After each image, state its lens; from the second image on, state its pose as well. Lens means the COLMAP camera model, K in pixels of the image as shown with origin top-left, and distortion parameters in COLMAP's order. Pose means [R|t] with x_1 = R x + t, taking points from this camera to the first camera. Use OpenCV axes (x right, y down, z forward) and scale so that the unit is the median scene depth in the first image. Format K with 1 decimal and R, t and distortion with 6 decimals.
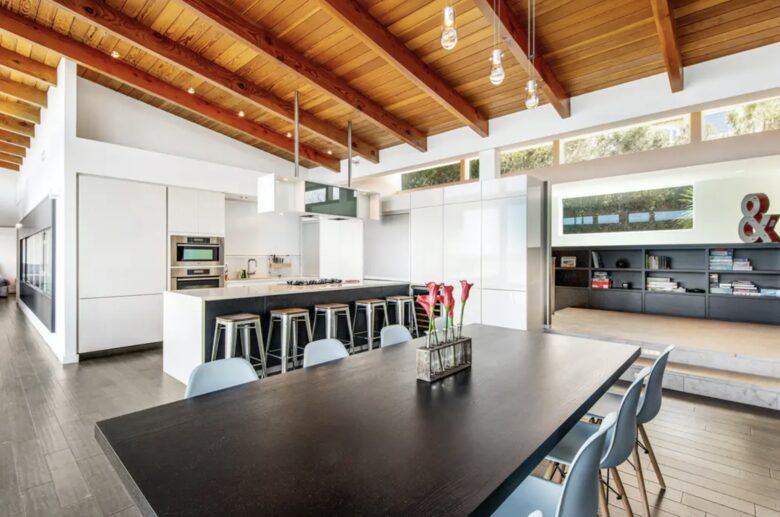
lens RADIAL K [[363.0, 0, 394.6], [0, 363.0, 259.2], [0, 0, 1]] dist [-0.002553, -0.000677]
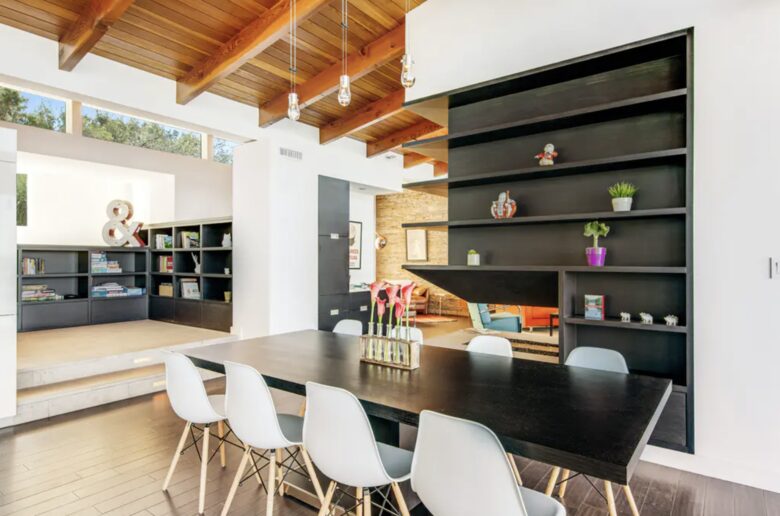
lens RADIAL K [[437.8, 0, 389.2], [0, 437.8, 253.0], [0, 0, 1]] dist [0.003229, 0.000492]
pose [[-0.074901, 0.014614, 0.997084, -0.278956], [0.004226, 0.999888, -0.014338, -0.002901], [-0.997182, 0.003139, -0.074955, 0.251239]]
